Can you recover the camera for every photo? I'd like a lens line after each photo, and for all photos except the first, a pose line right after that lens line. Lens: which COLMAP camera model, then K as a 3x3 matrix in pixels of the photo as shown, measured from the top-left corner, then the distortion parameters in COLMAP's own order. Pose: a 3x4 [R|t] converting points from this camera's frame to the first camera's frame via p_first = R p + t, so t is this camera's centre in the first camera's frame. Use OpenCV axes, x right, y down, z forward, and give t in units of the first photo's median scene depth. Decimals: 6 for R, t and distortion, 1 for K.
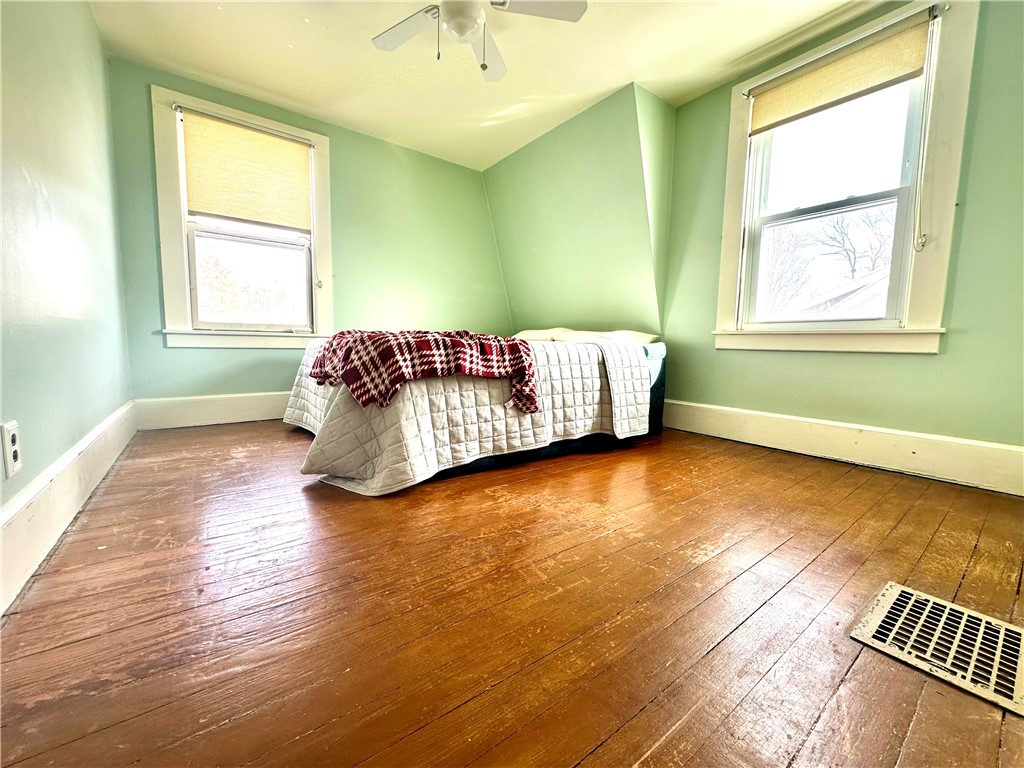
lens RADIAL K [[407.2, 0, 512.4], [0, 407.2, 382.3], [0, 0, 1]] dist [-0.001182, 0.000084]
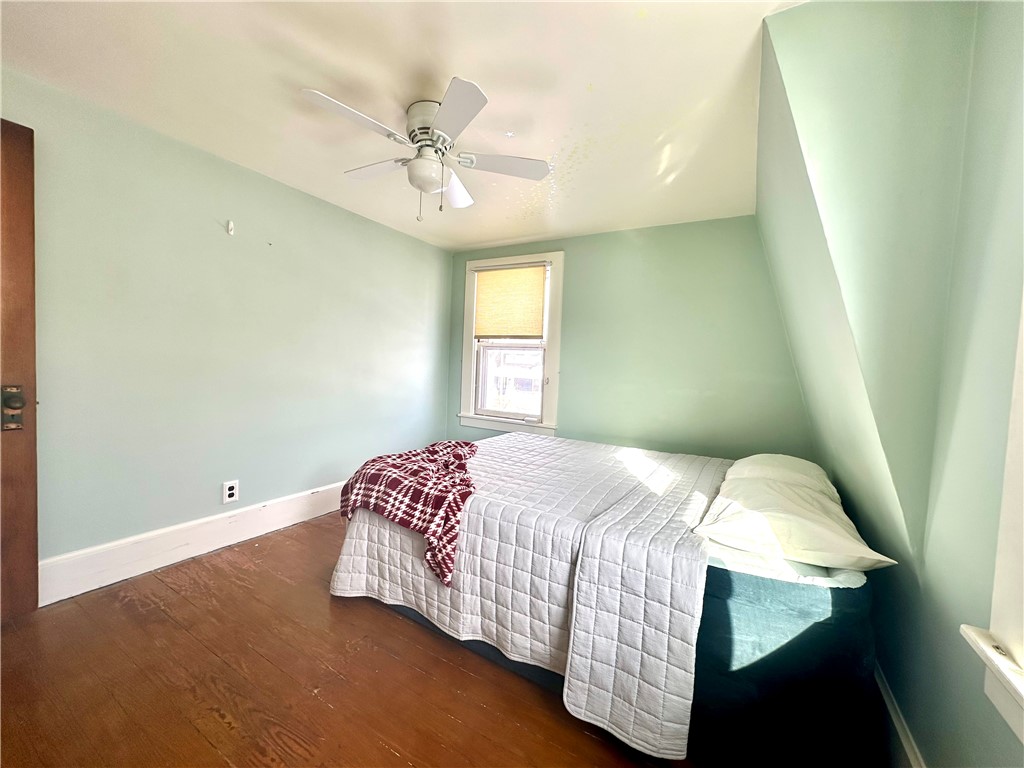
lens RADIAL K [[407.2, 0, 512.4], [0, 407.2, 382.3], [0, 0, 1]] dist [-0.001182, 0.000084]
pose [[0.385153, 0.039508, -0.922007, 0.771245], [-0.124399, 0.992187, -0.009450, -0.314940], [0.914430, 0.118336, 0.387059, 0.700000]]
